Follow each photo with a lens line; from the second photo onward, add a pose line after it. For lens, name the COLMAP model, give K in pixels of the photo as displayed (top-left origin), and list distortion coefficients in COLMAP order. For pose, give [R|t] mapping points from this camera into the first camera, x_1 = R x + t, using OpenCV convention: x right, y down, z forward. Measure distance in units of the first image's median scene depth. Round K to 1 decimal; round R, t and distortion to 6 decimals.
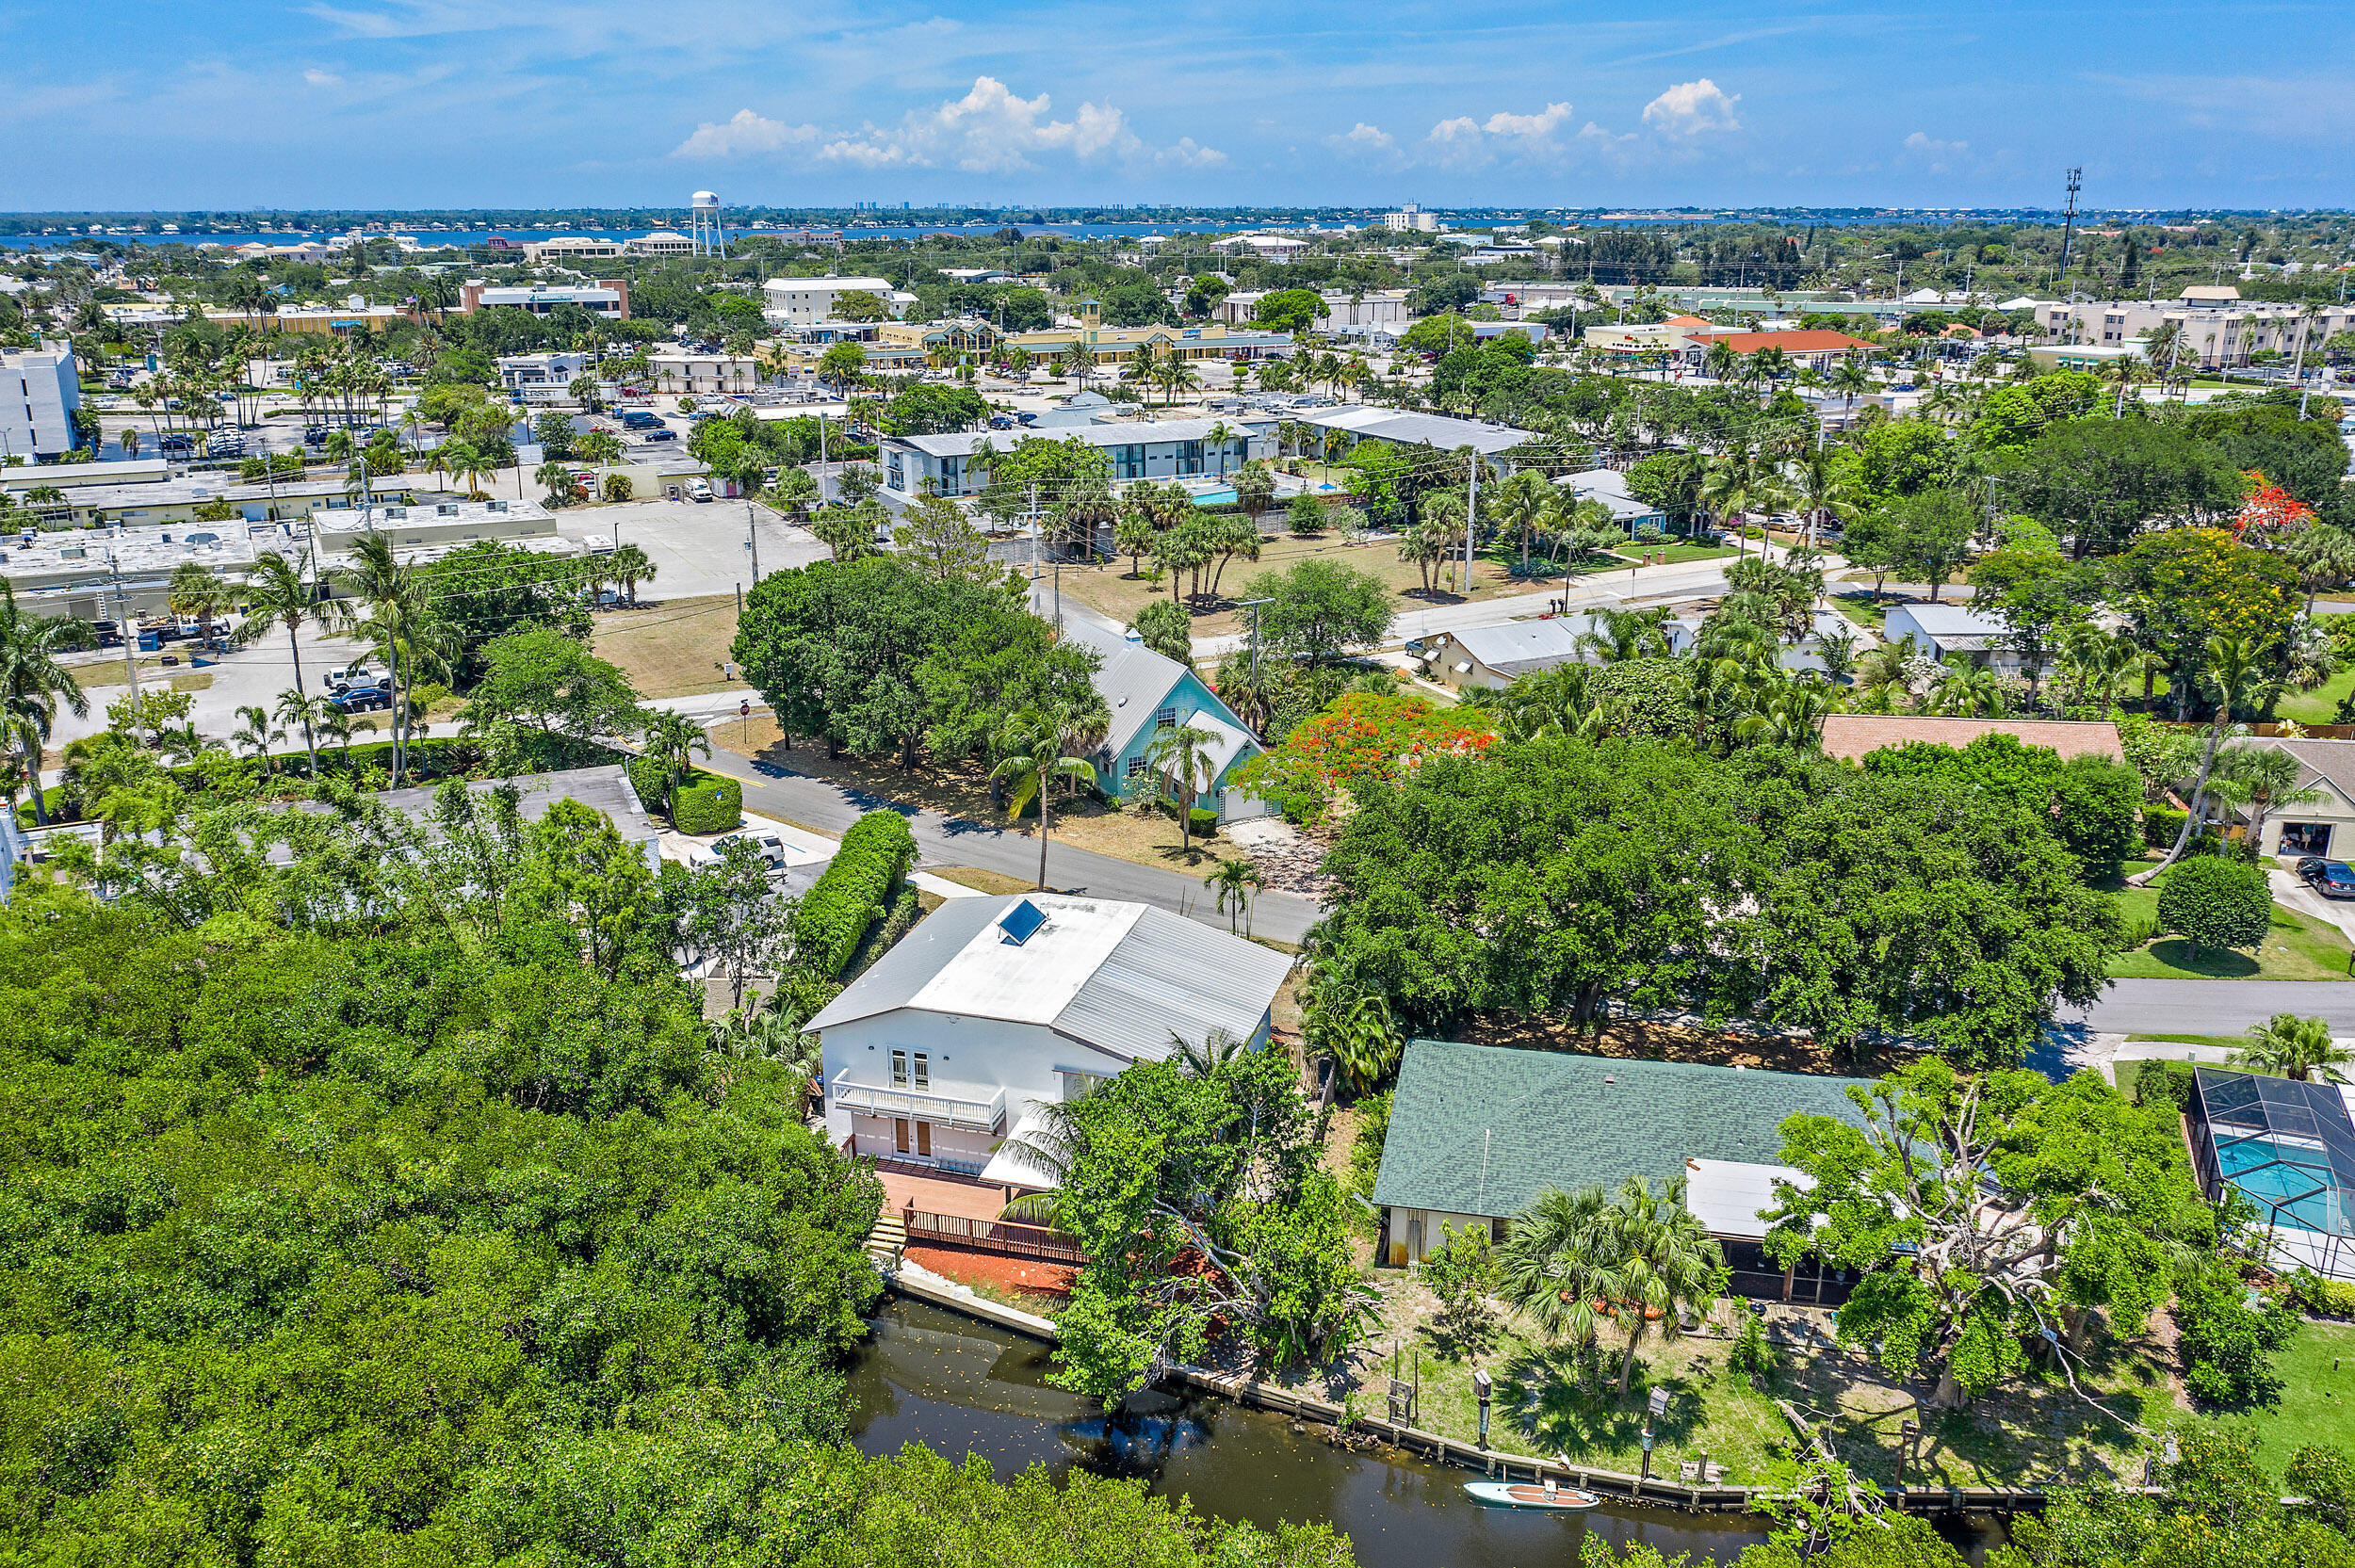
lens RADIAL K [[1878.1, 0, 1177.5], [0, 1878.1, 784.0], [0, 0, 1]] dist [-0.005545, -0.000929]
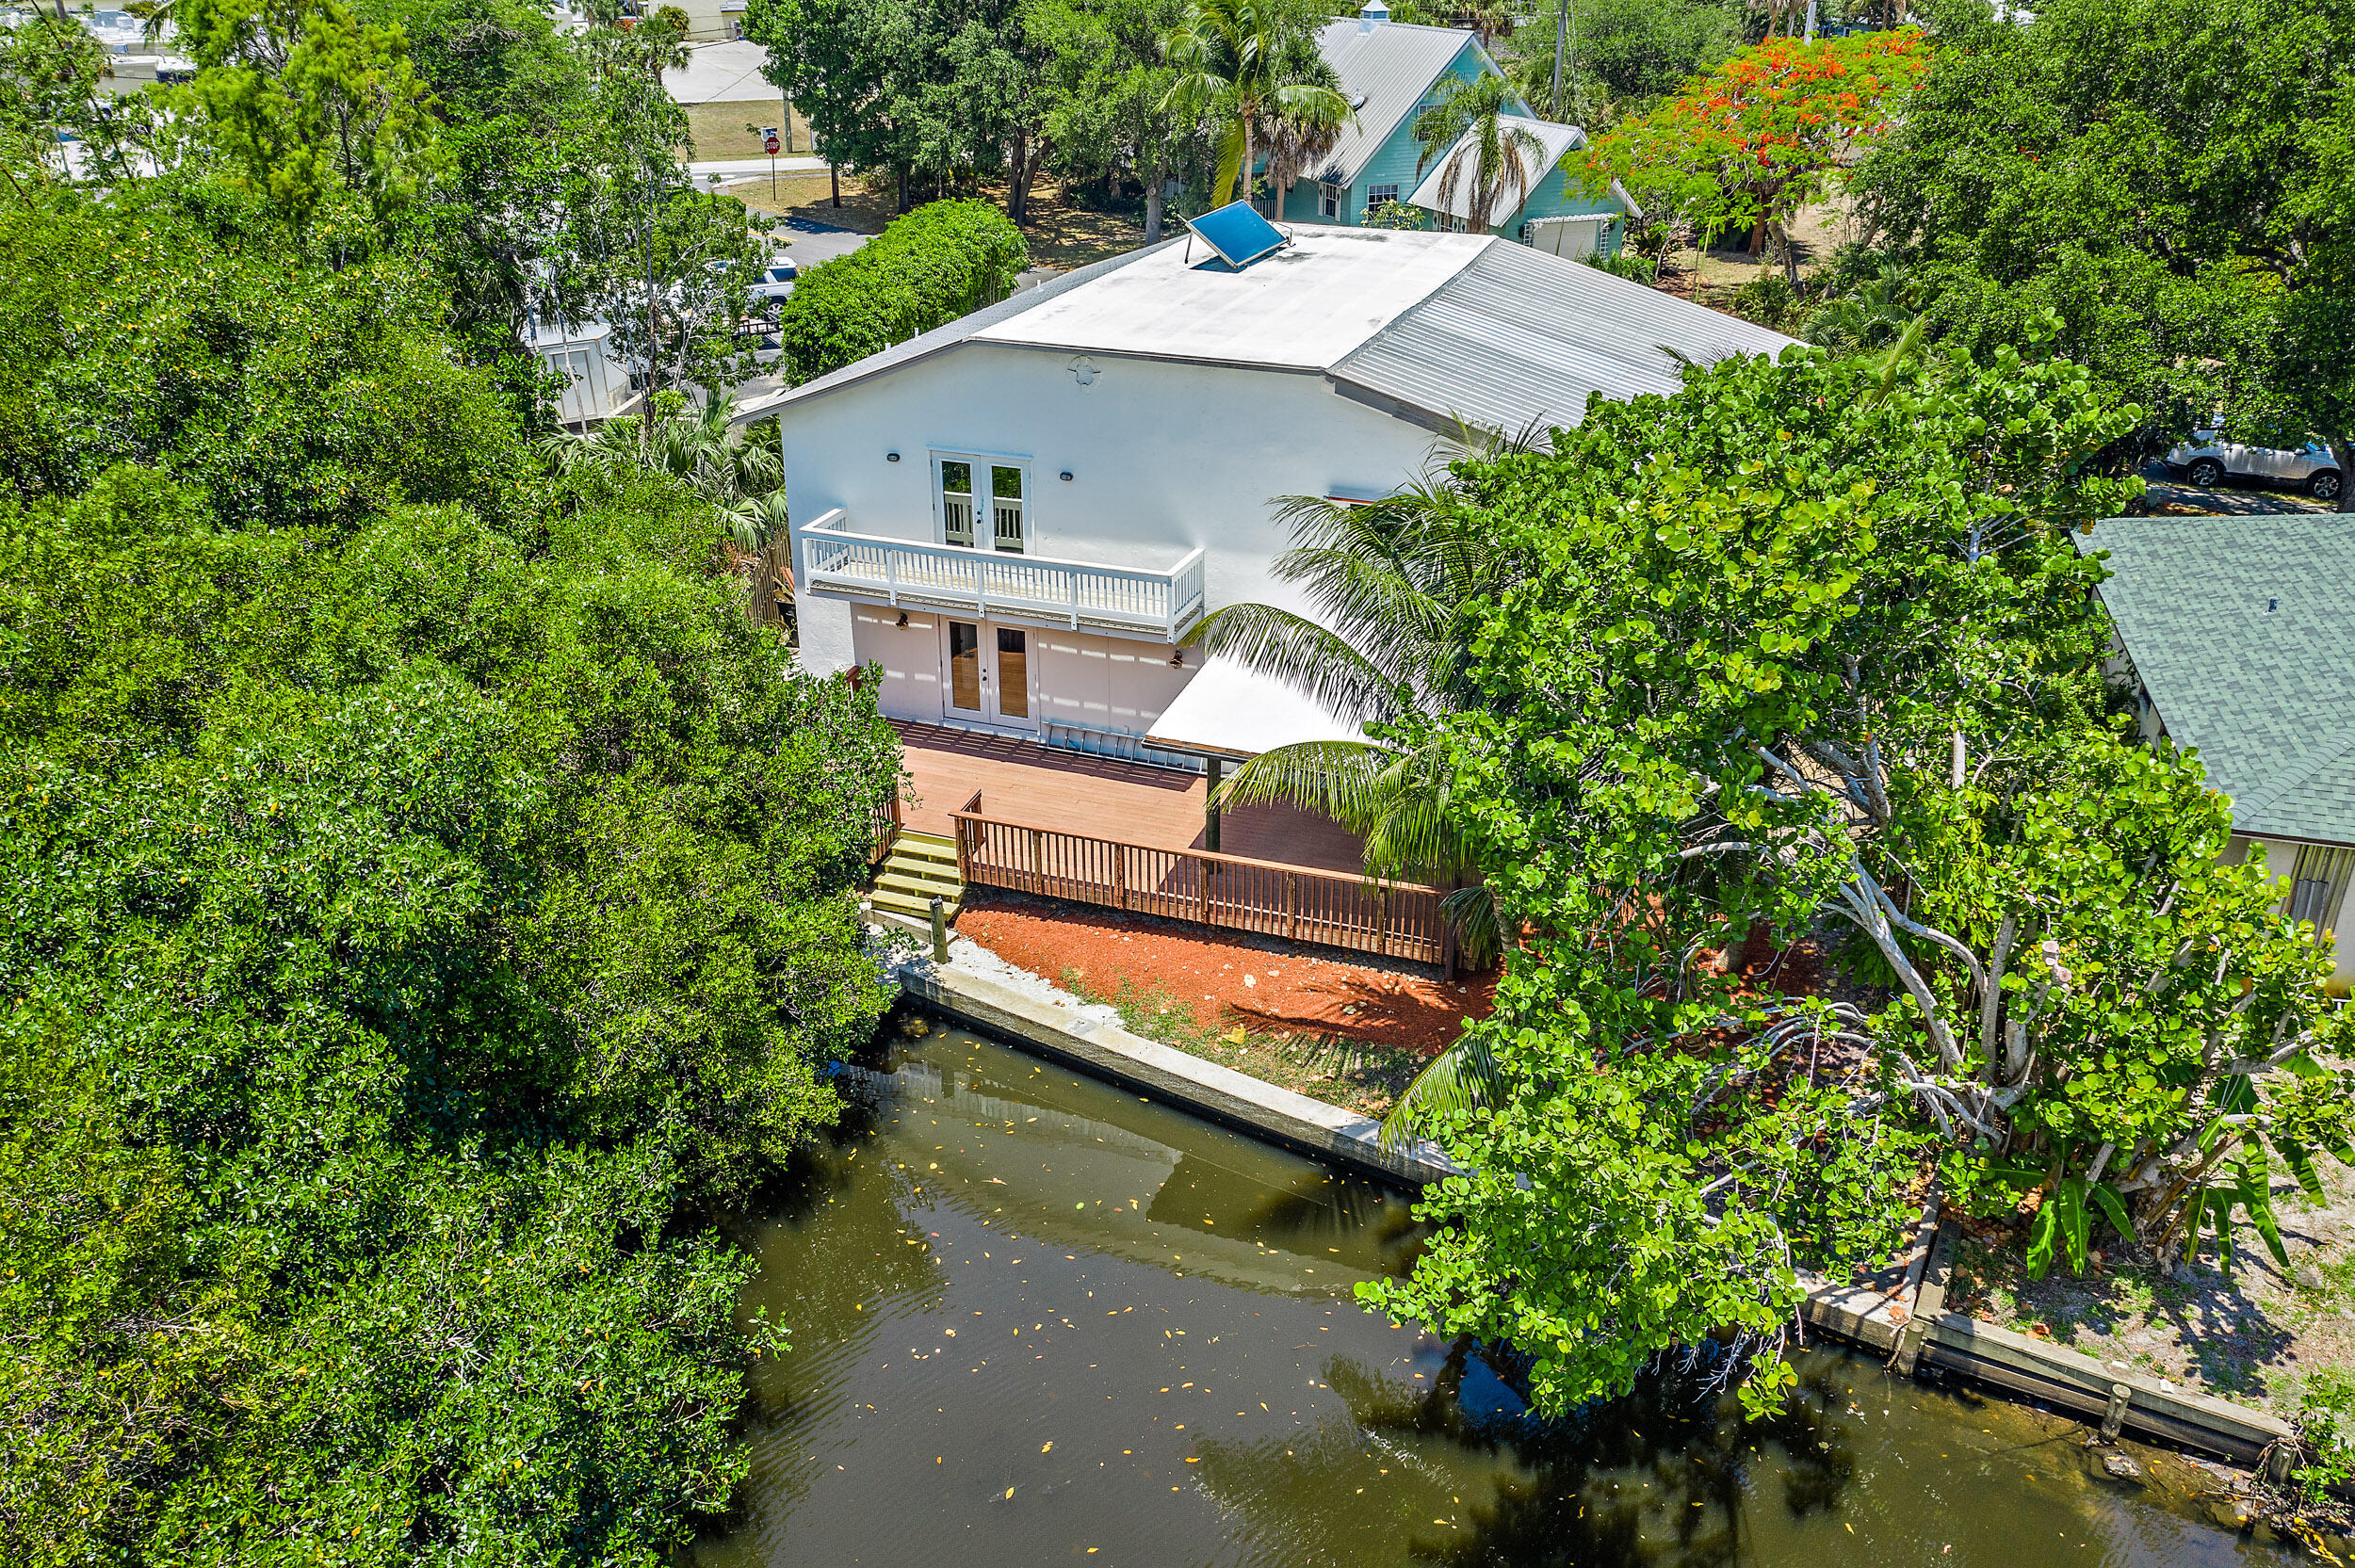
lens RADIAL K [[1878.1, 0, 1177.5], [0, 1878.1, 784.0], [0, 0, 1]] dist [-0.005545, -0.000929]
pose [[0.997426, 0.032242, -0.064047, -0.074459], [-0.023193, 0.990256, 0.137314, 0.167927], [0.067851, -0.135475, 0.988455, 0.621139]]
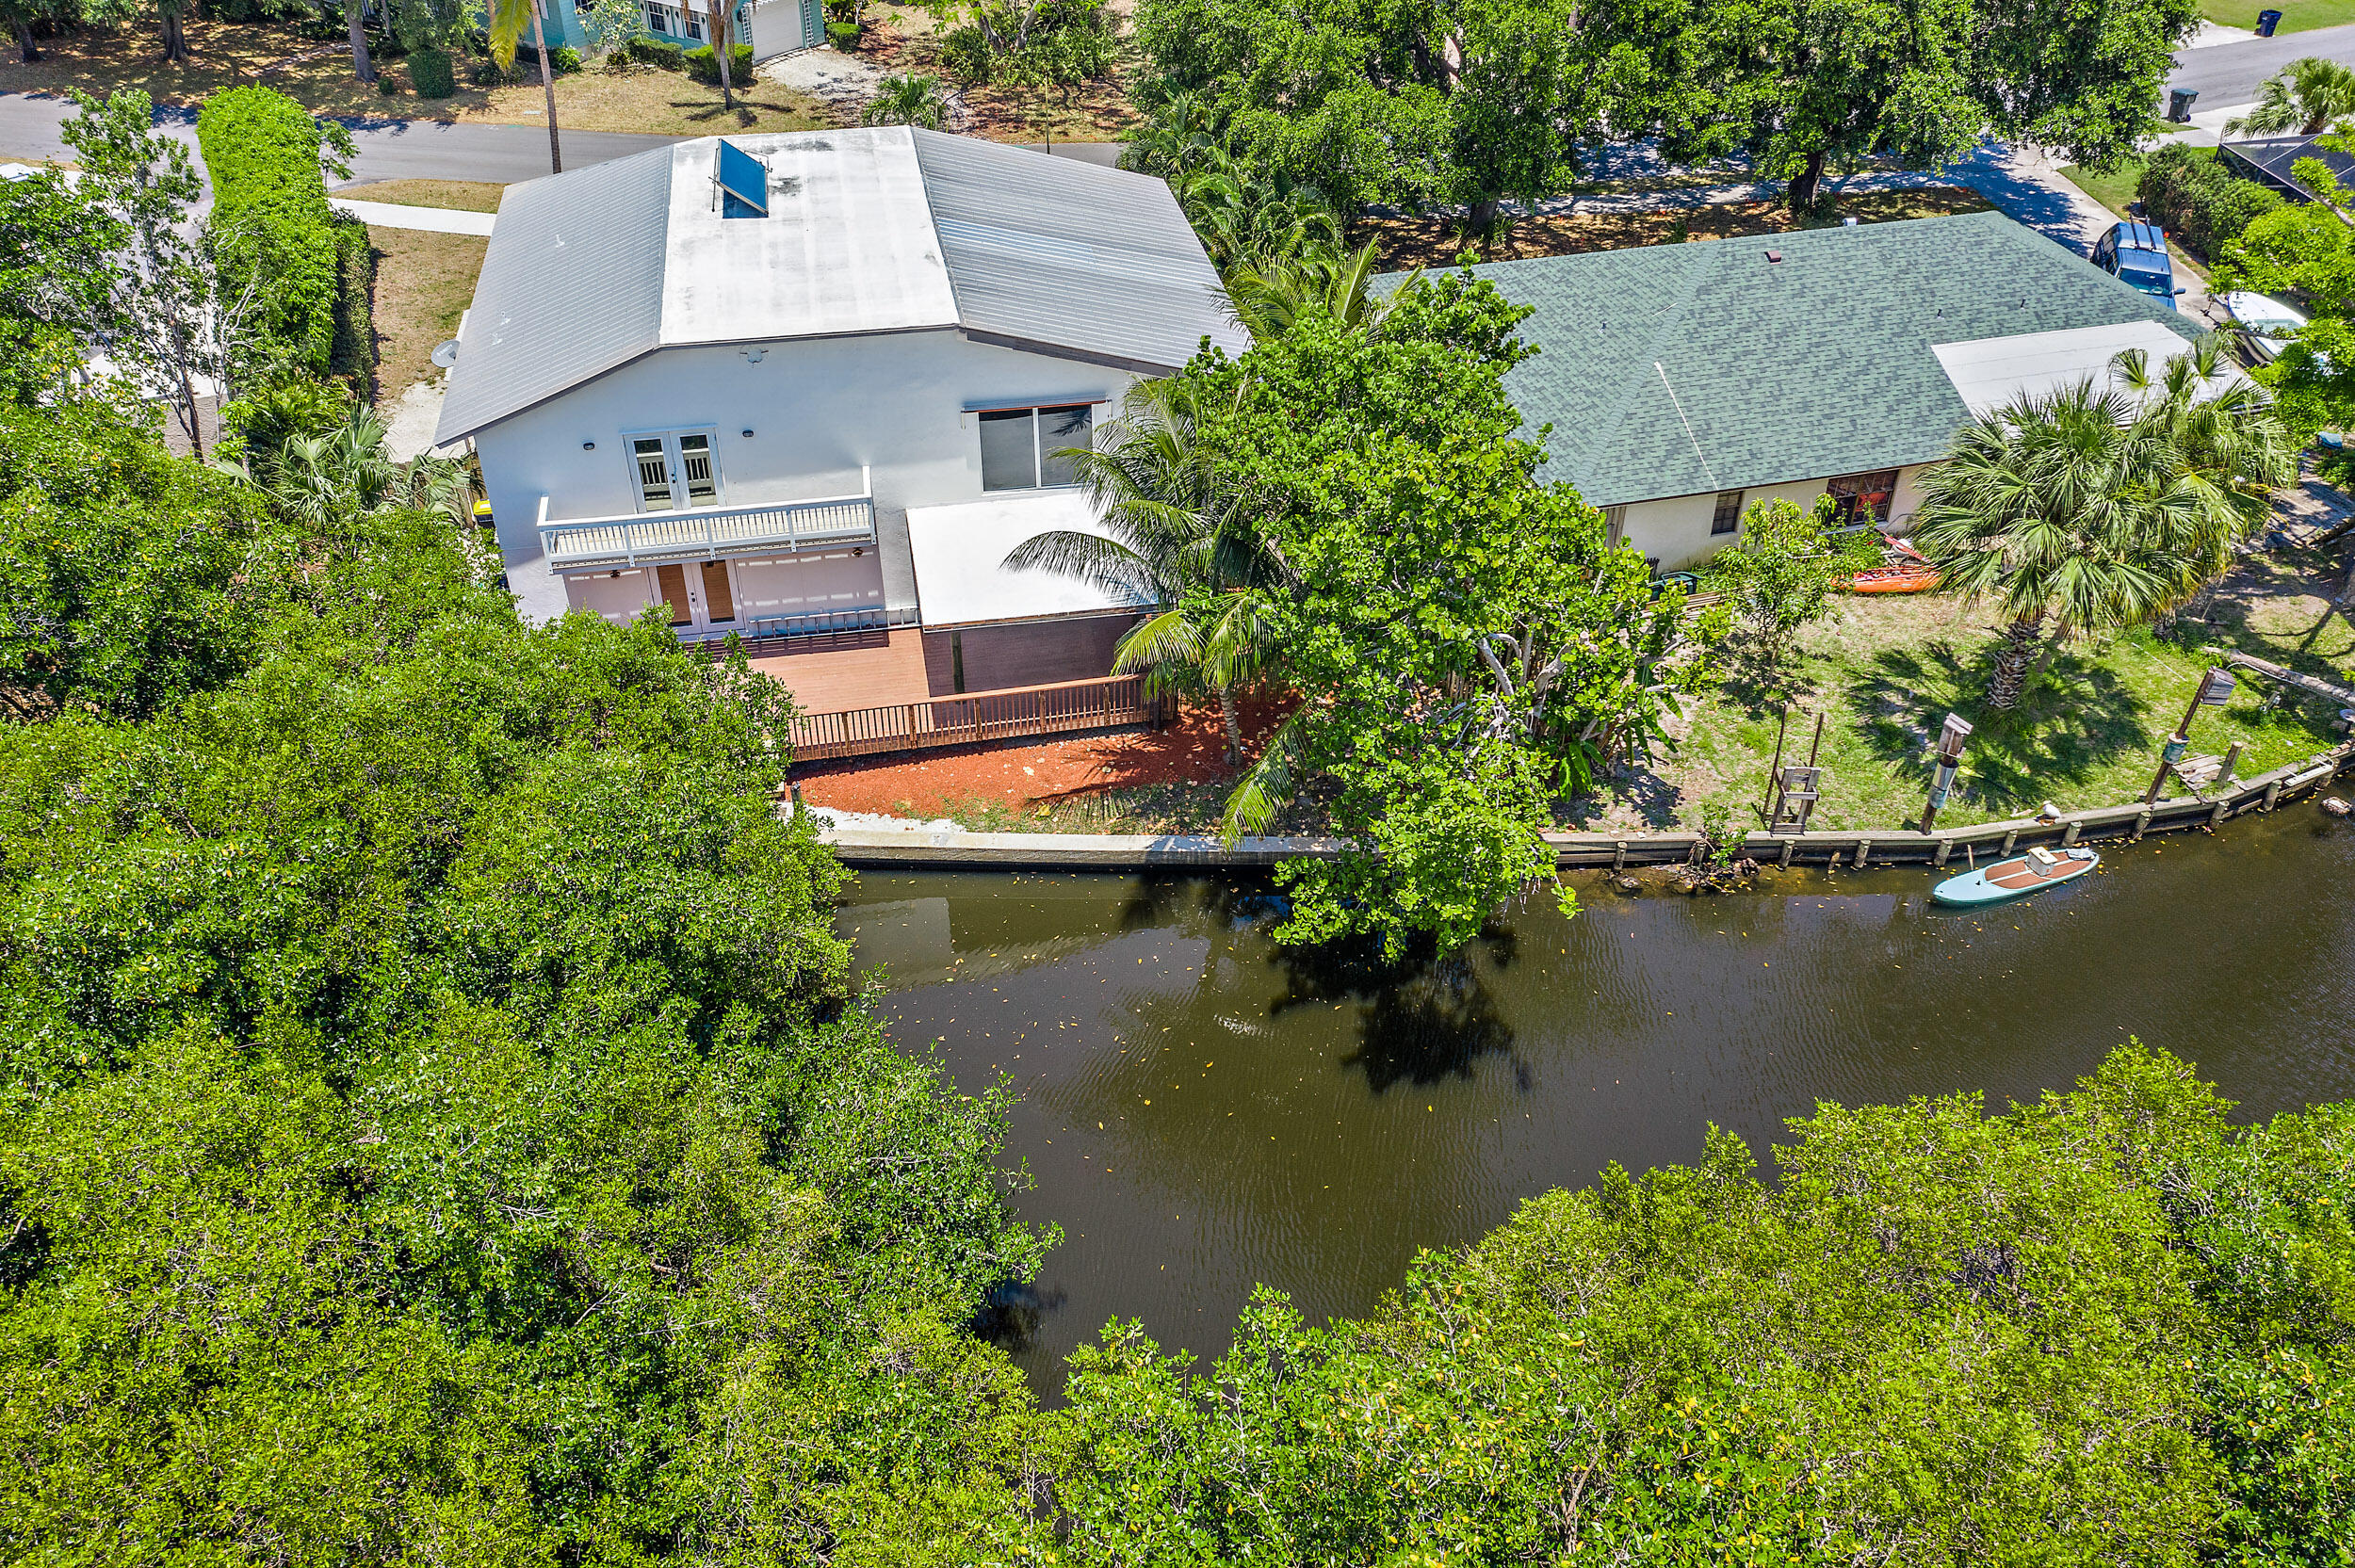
lens RADIAL K [[1878.1, 0, 1177.5], [0, 1878.1, 784.0], [0, 0, 1]] dist [-0.005545, -0.000929]
pose [[0.886412, -0.269903, 0.376068, -0.259940], [0.131653, 0.925865, 0.354177, 0.071042], [-0.443781, -0.264436, 0.856231, 0.501733]]
